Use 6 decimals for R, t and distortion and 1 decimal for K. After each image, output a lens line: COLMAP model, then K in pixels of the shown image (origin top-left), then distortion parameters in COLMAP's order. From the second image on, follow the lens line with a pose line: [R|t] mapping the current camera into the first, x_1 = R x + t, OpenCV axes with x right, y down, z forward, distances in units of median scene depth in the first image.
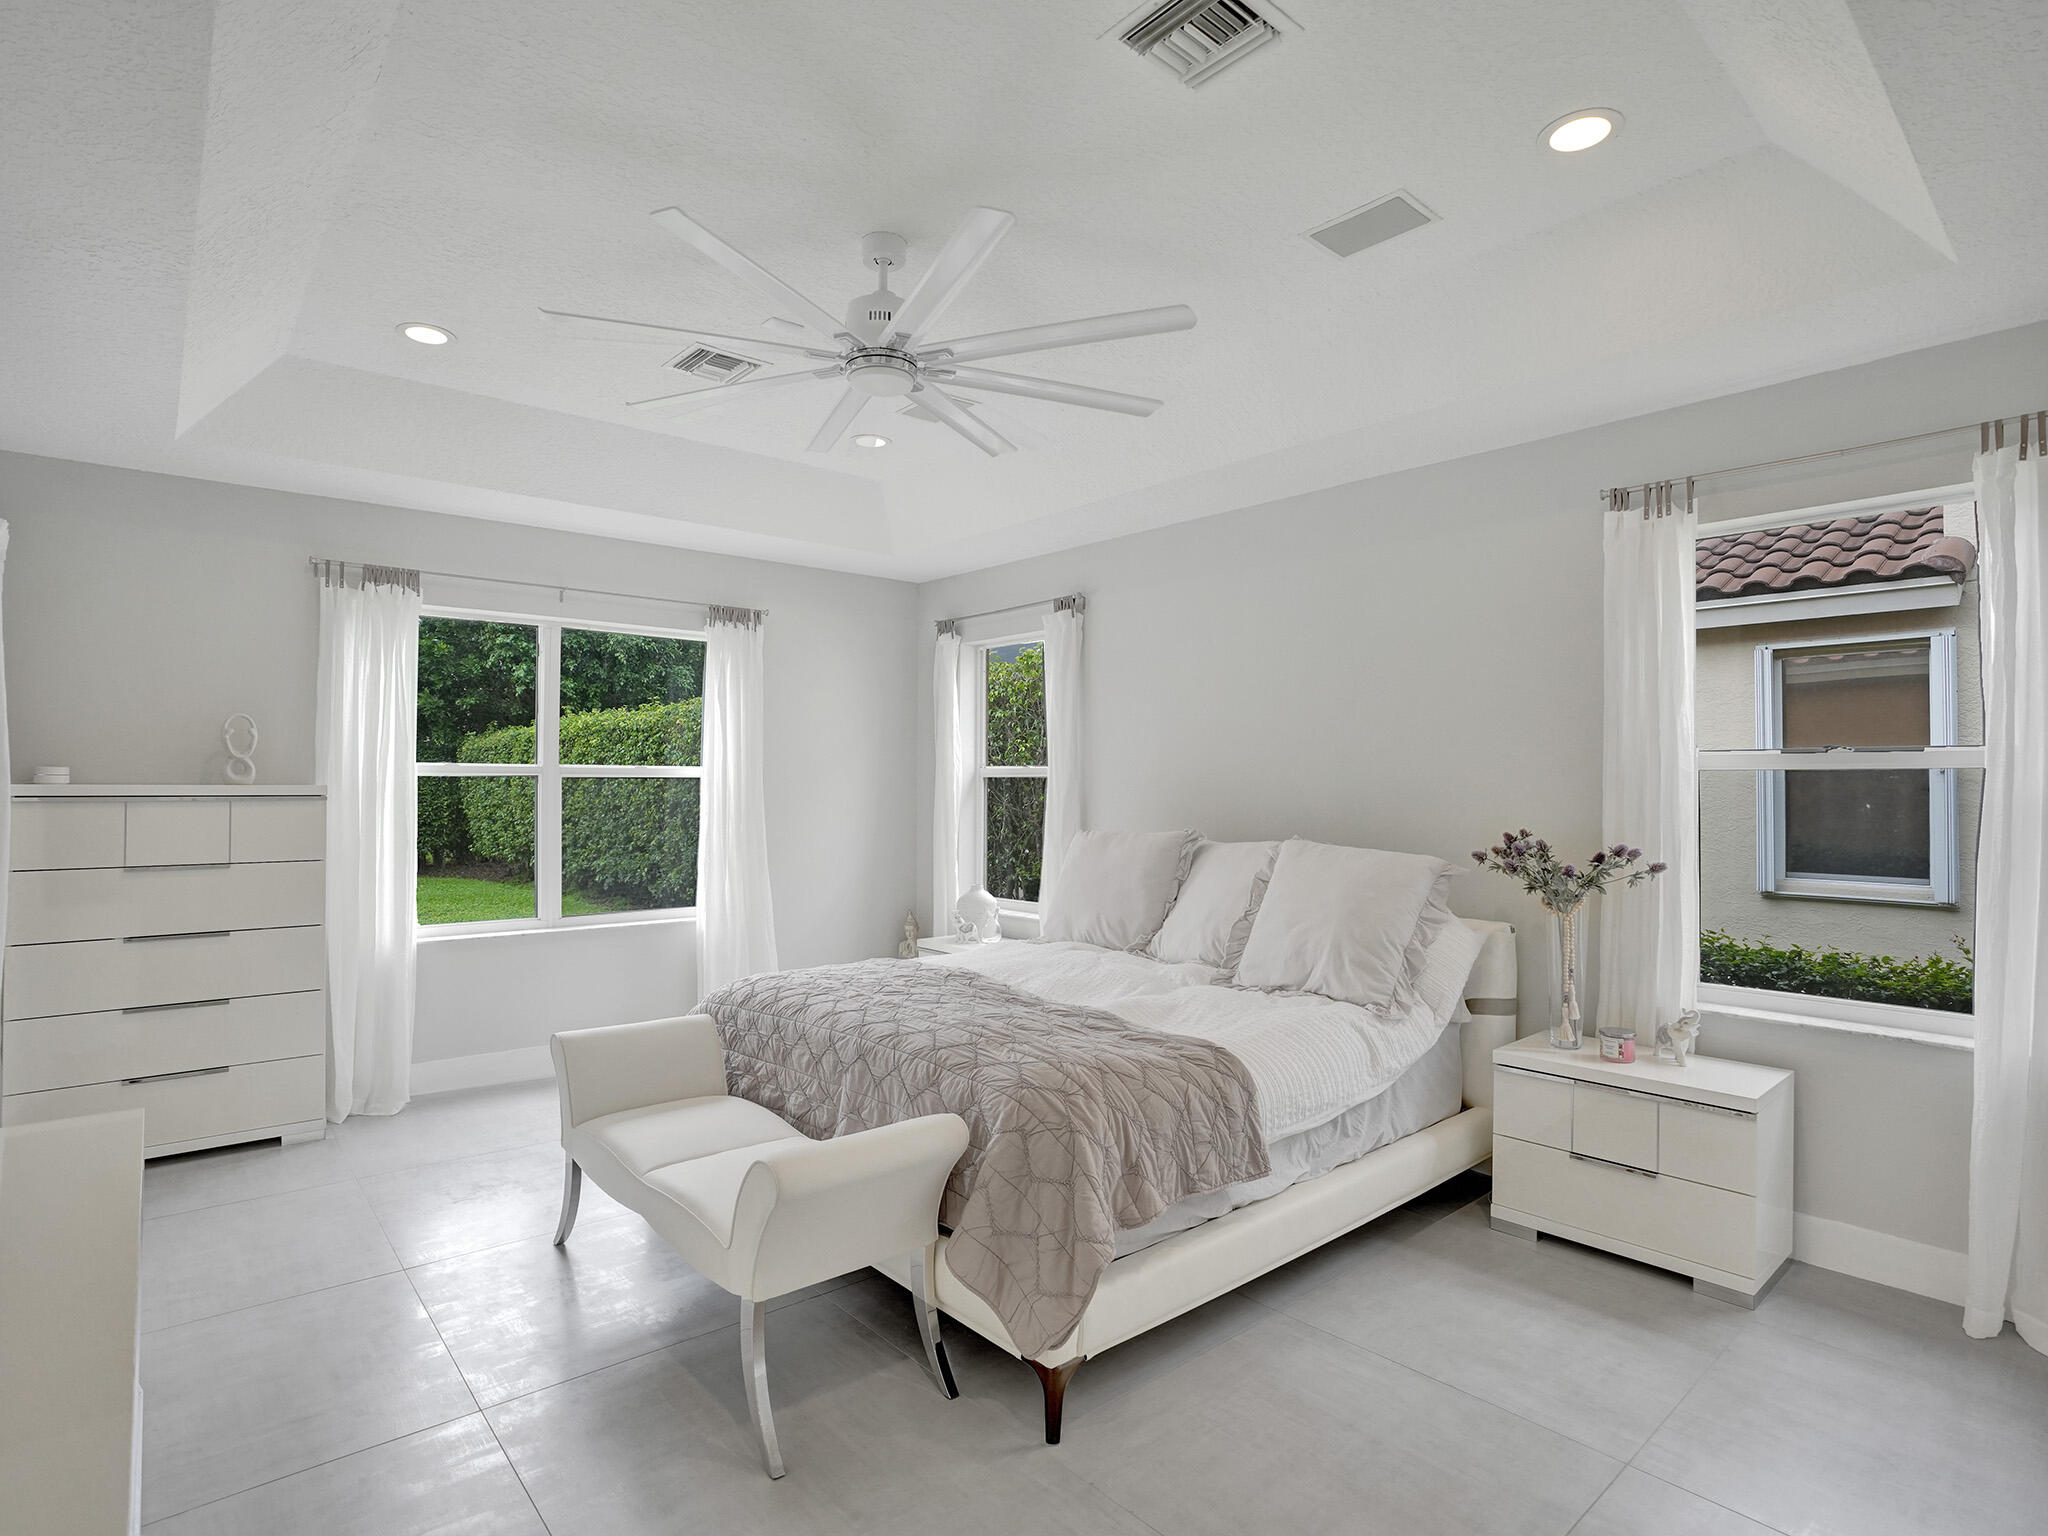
lens RADIAL K [[1050.0, 0, 1029.2], [0, 1050.0, 771.8], [0, 0, 1]] dist [-0.006069, -0.000323]
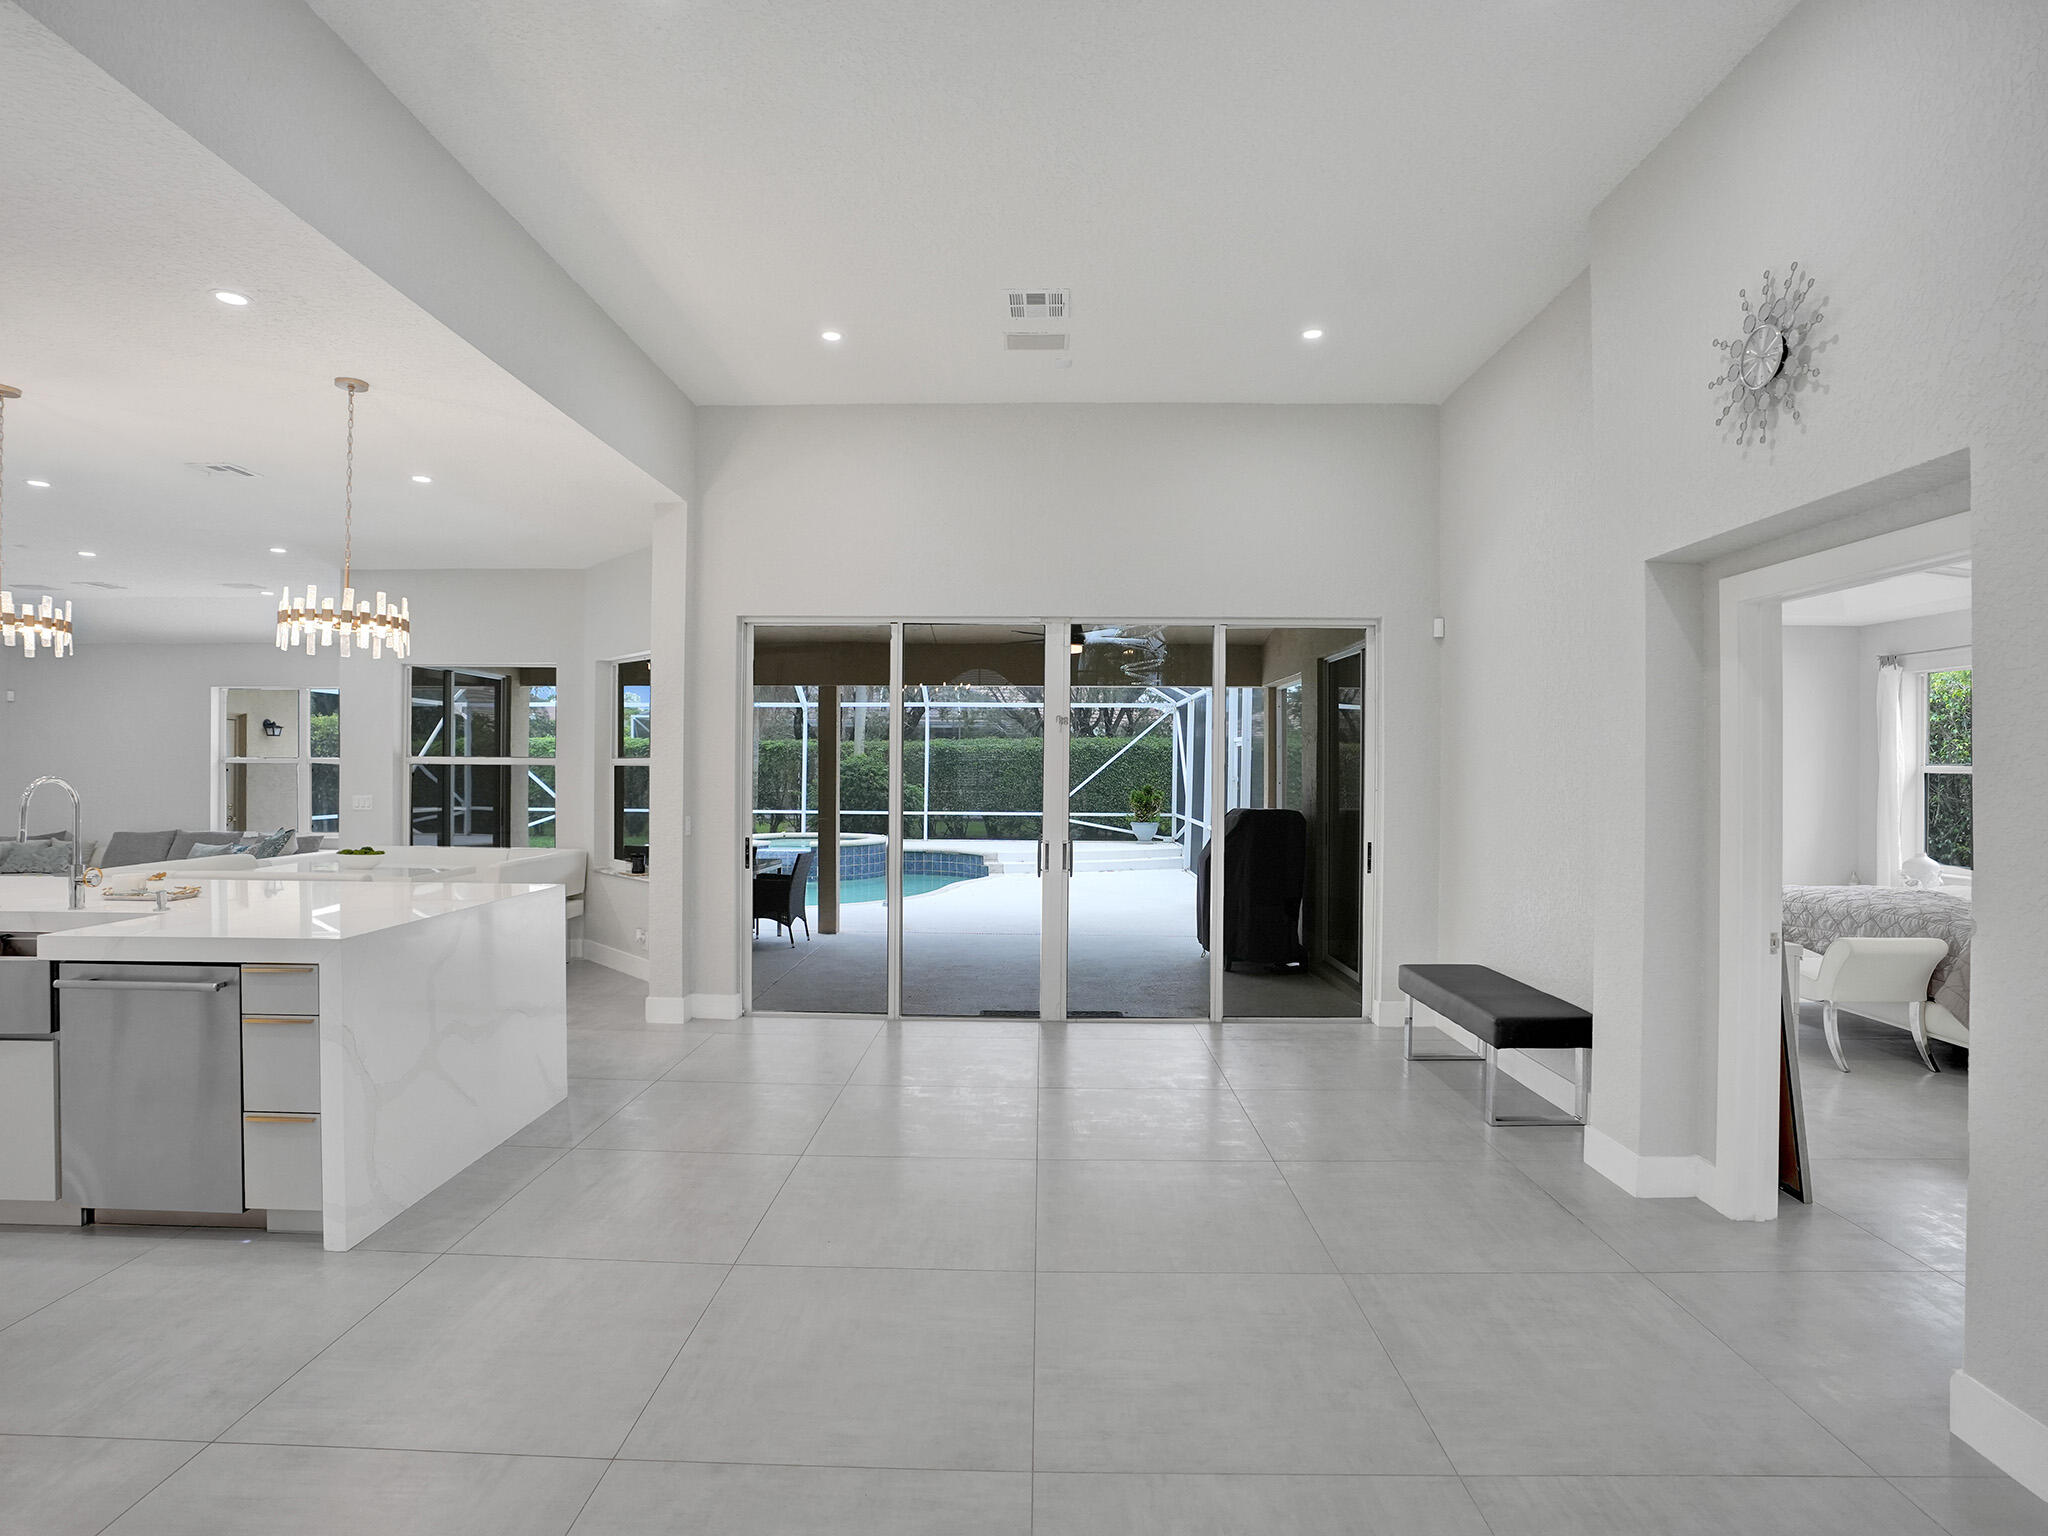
lens RADIAL K [[1050.0, 0, 1034.0], [0, 1050.0, 771.0], [0, 0, 1]] dist [-0.006069, -0.000323]
pose [[0.754098, 0.002206, -0.656758, -0.025606], [0.006886, 0.999913, 0.011265, -0.020498], [0.656725, -0.013017, 0.754017, -0.720038]]
